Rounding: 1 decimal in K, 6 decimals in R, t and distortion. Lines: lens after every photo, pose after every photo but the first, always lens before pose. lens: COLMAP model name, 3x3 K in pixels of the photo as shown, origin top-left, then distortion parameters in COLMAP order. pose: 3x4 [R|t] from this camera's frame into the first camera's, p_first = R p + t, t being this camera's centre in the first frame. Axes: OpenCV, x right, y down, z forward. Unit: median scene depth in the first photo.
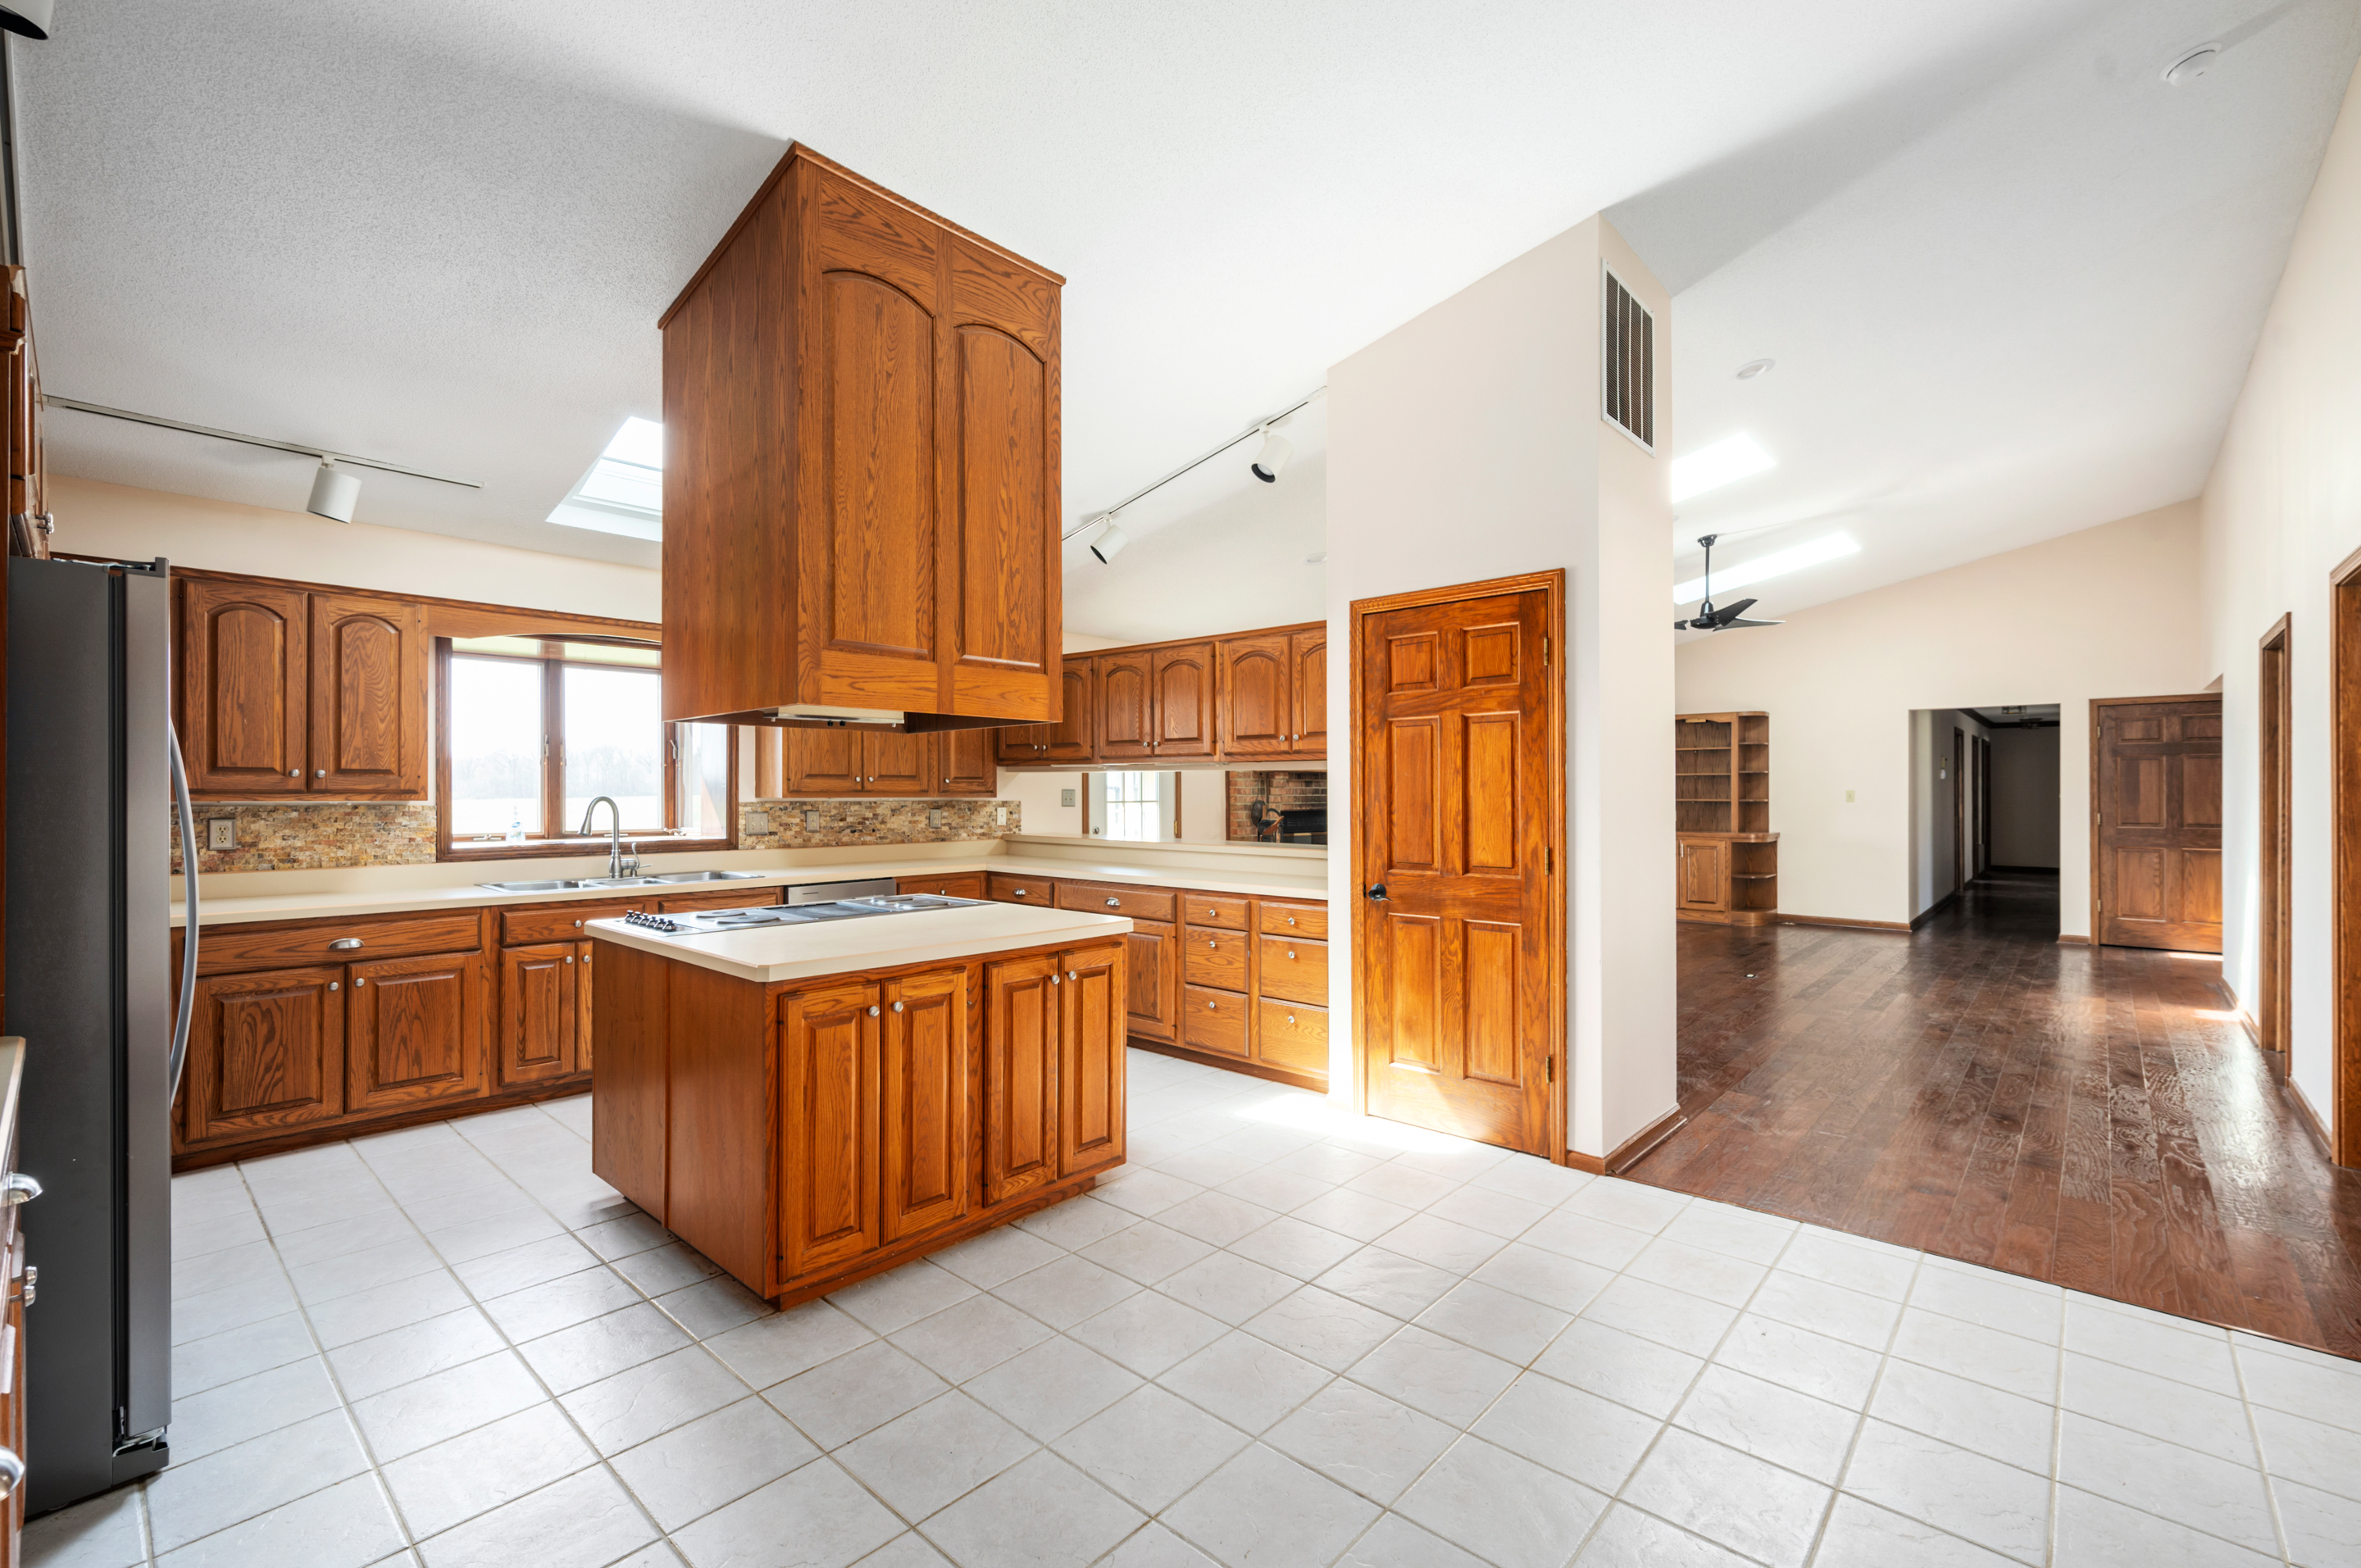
lens RADIAL K [[1007.0, 0, 1195.7], [0, 1007.0, 794.4], [0, 0, 1]] dist [-0.003860, 0.000569]
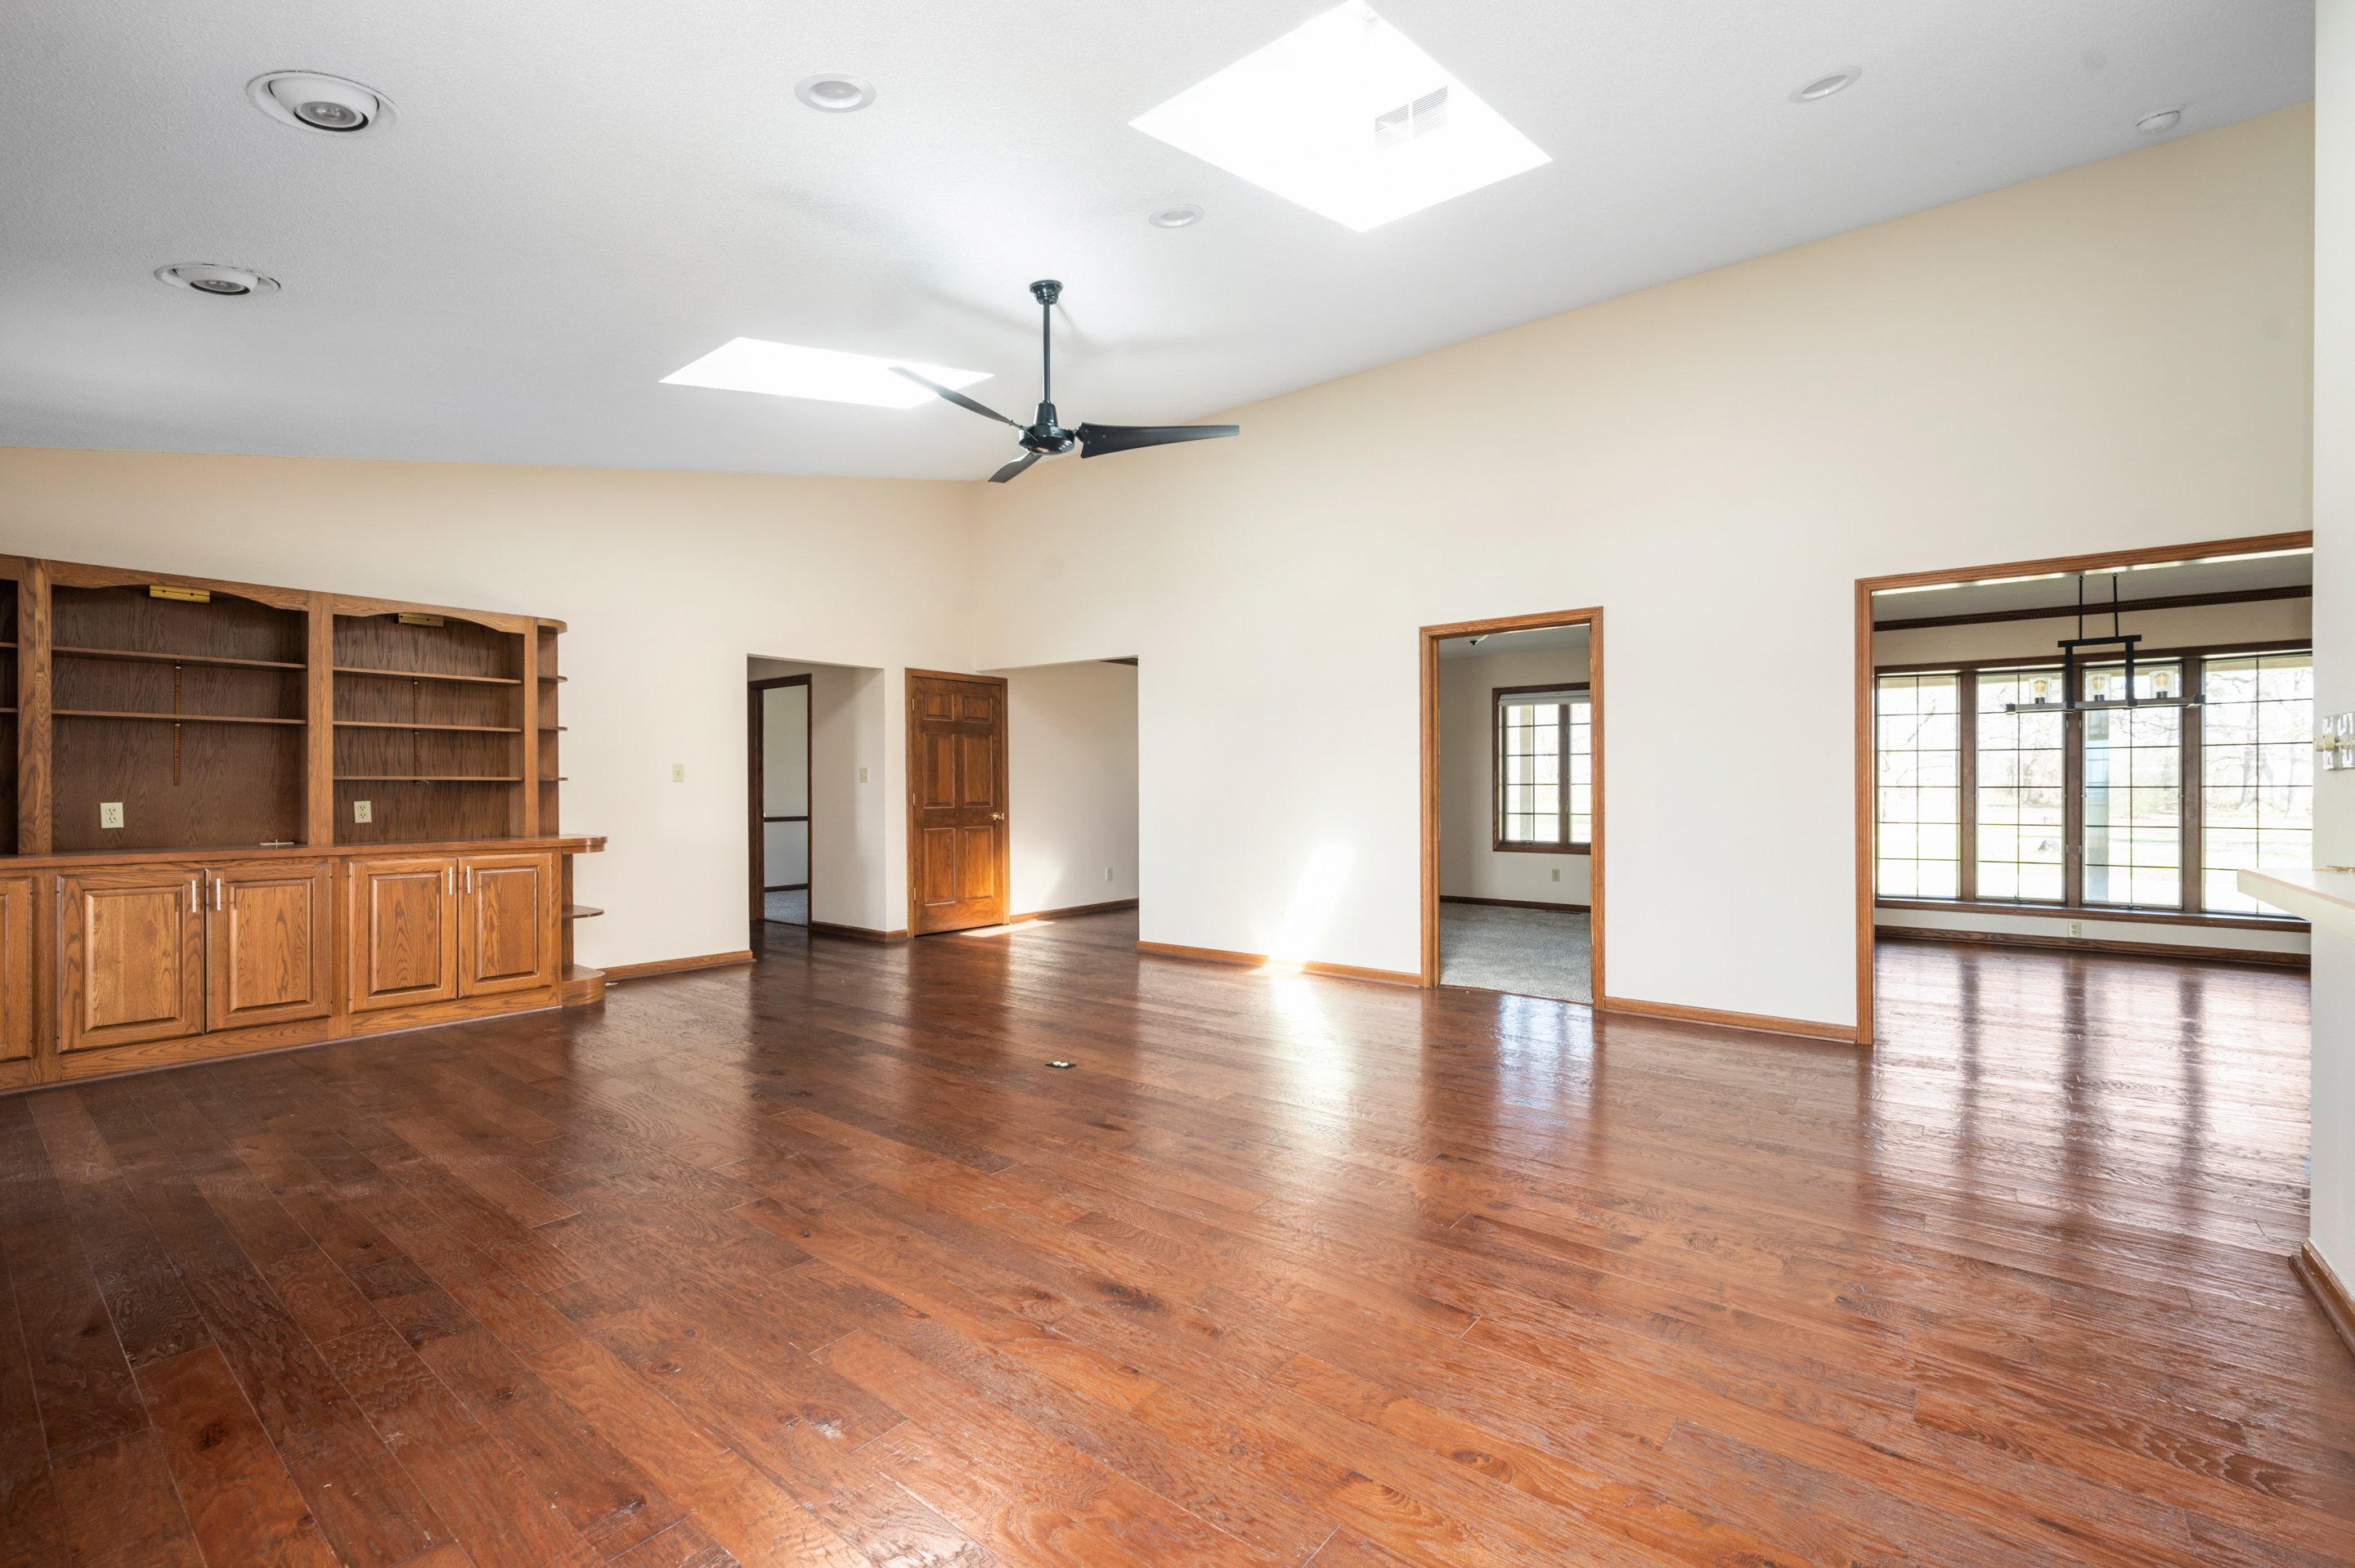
lens RADIAL K [[1004.4, 0, 1223.0], [0, 1004.4, 780.9], [0, 0, 1]] dist [-0.003860, 0.000569]
pose [[-0.099973, 0.008142, 0.994957, -0.088371], [0.008003, 0.999941, -0.007378, 0.030959], [-0.994958, 0.007225, -0.100032, 1.500282]]
